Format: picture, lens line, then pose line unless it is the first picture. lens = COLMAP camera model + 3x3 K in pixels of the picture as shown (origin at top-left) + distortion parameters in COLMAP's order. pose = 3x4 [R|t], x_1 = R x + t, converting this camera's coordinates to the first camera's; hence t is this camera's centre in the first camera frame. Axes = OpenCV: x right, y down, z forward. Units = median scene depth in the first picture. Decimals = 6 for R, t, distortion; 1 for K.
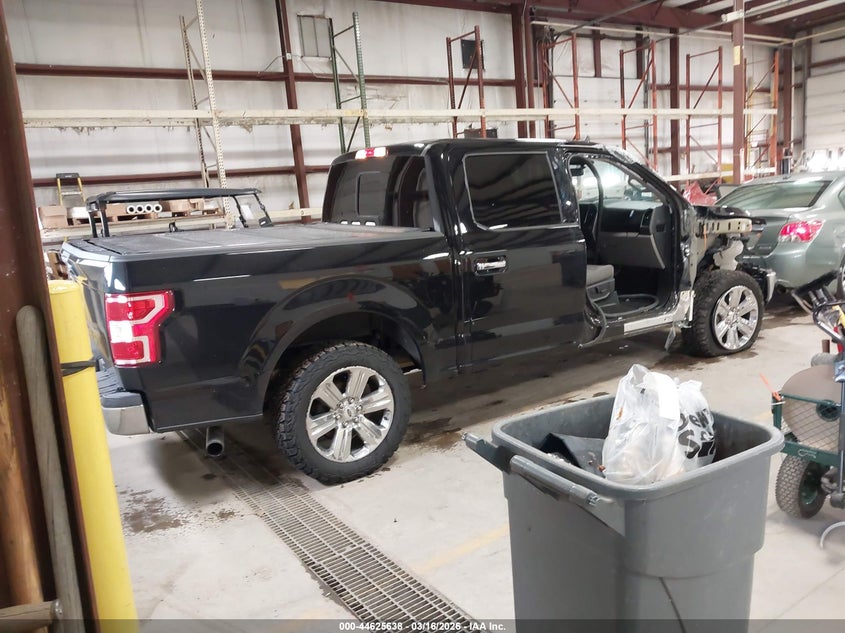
lens RADIAL K [[650.0, 0, 426.3], [0, 650.0, 315.6], [0, 0, 1]] dist [0.001725, 0.004623]
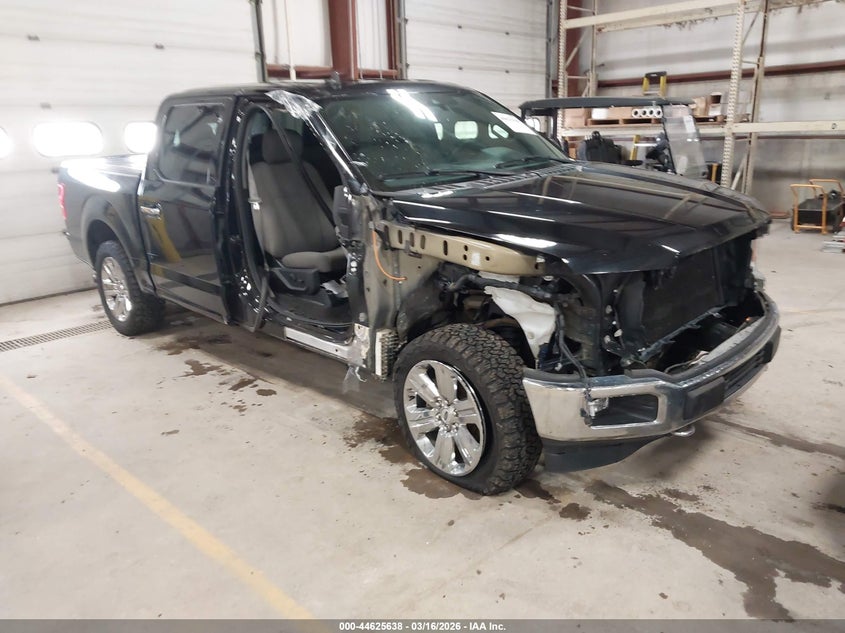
lens RADIAL K [[650.0, 0, 426.3], [0, 650.0, 315.6], [0, 0, 1]] dist [0.001725, 0.004623]
pose [[0.237090, 0.337256, -0.911069, 0.488710], [-0.161017, 0.938479, 0.305501, -0.124575], [0.958051, 0.074266, 0.276807, 0.436079]]
